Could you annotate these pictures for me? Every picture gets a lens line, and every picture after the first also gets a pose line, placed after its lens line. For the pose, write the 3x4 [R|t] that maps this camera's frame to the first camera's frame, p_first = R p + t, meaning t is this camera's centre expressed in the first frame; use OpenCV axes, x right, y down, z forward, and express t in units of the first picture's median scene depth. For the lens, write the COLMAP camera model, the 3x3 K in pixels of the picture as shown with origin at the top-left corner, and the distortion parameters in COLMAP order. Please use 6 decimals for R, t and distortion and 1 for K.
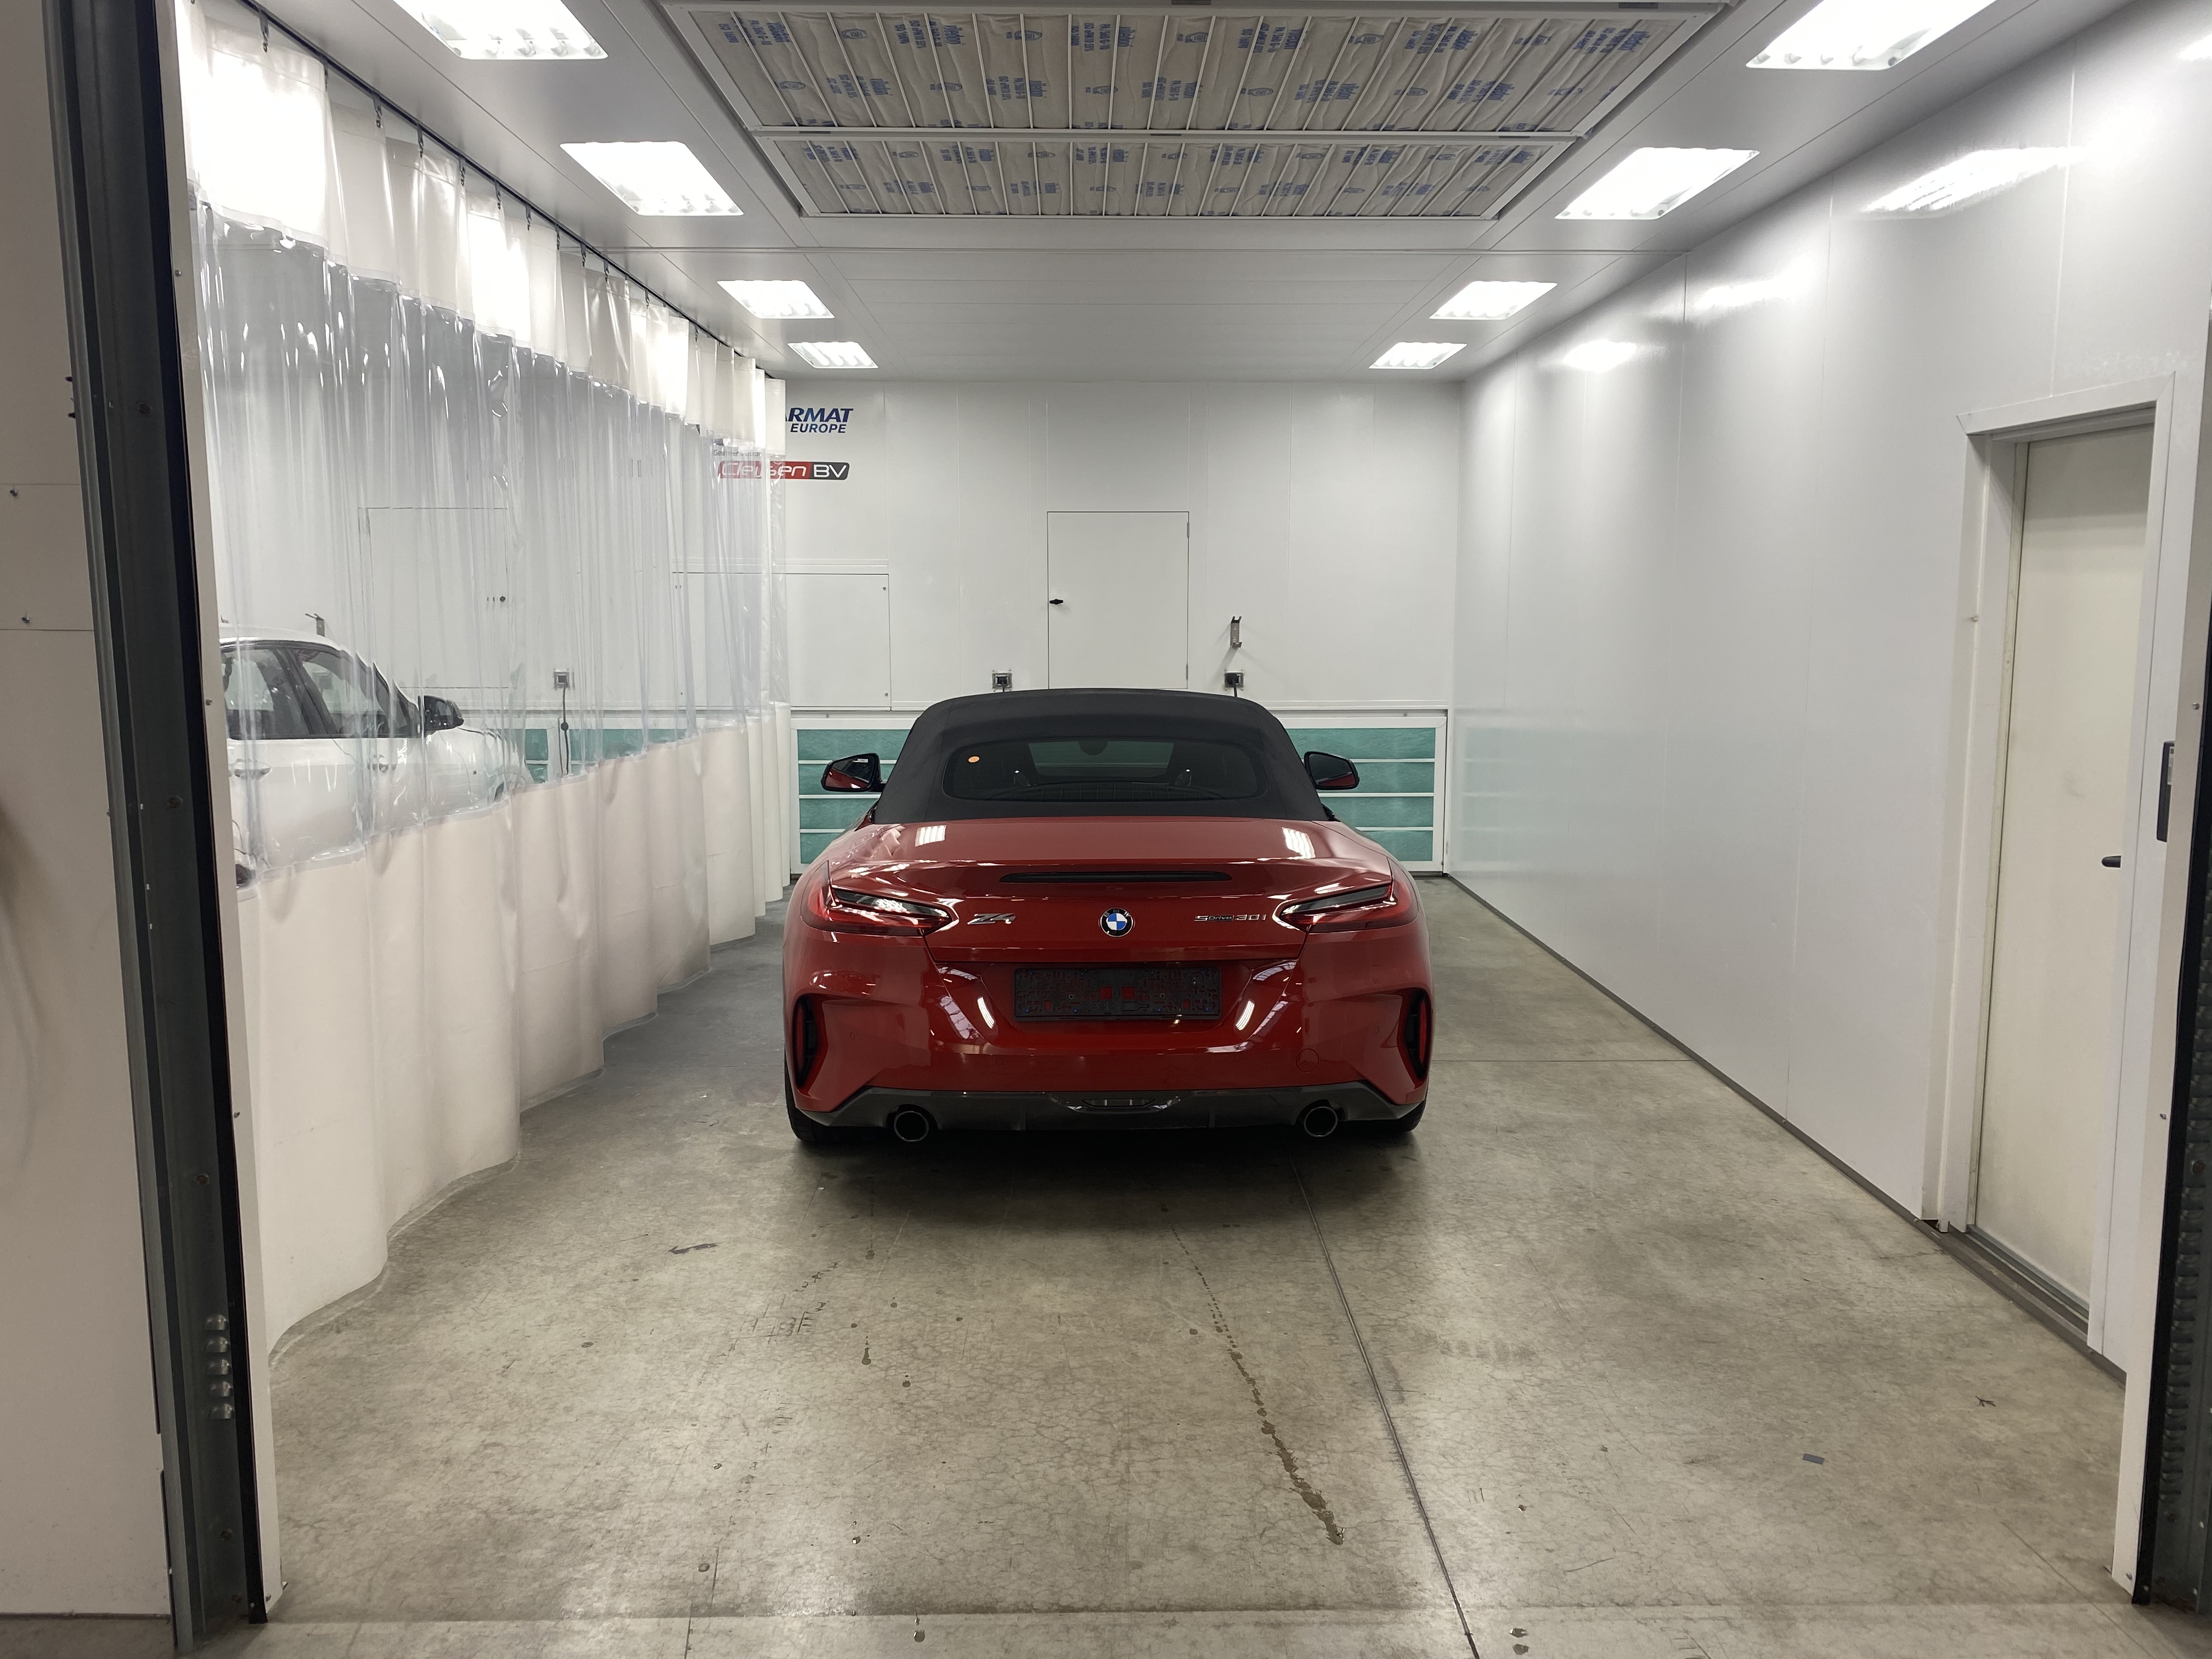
lens RADIAL K [[1705.5, 0, 1106.0], [0, 1705.5, 829.5], [0, 0, 1]] dist [0.001934, 0.000351]
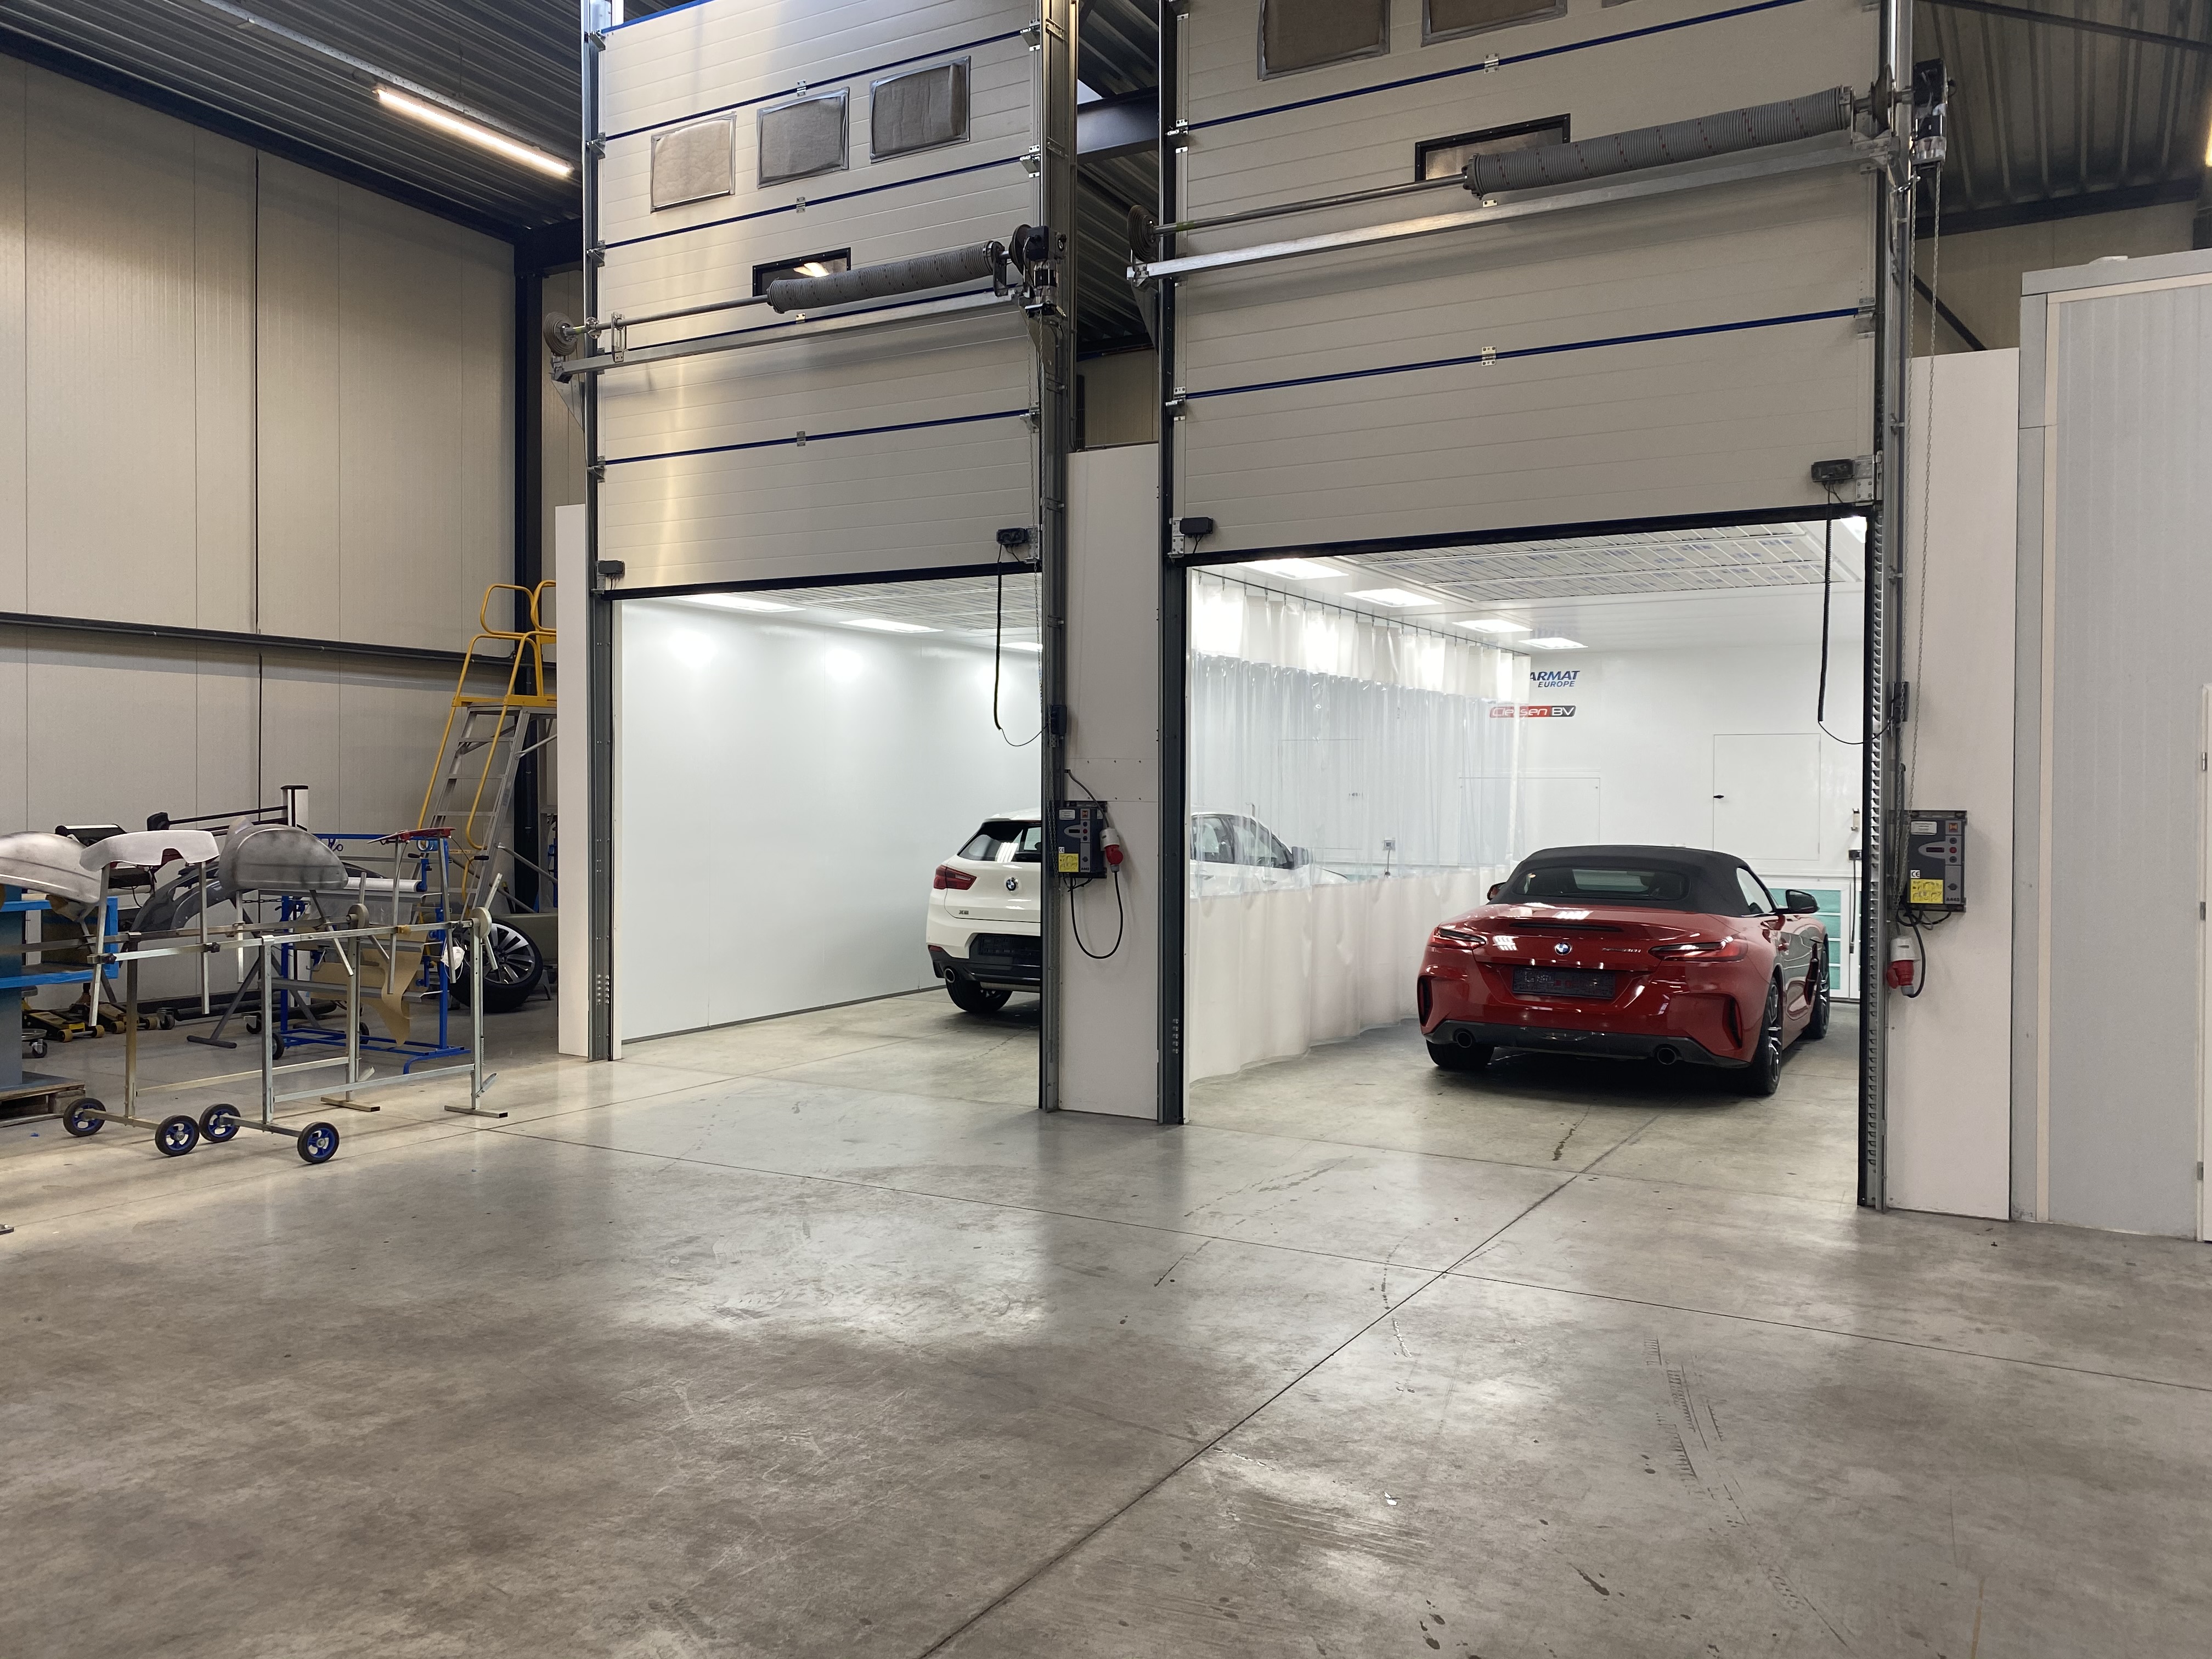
lens RADIAL K [[1681.0, 0, 1107.2], [0, 1681.0, 819.0], [0, 0, 1]] dist [0.024783, -0.001630]
pose [[0.859653, 0.011410, -0.510751, 0.430441], [-0.072181, 0.992434, -0.099319, 0.106430], [0.505754, 0.122247, 0.853973, -0.796998]]
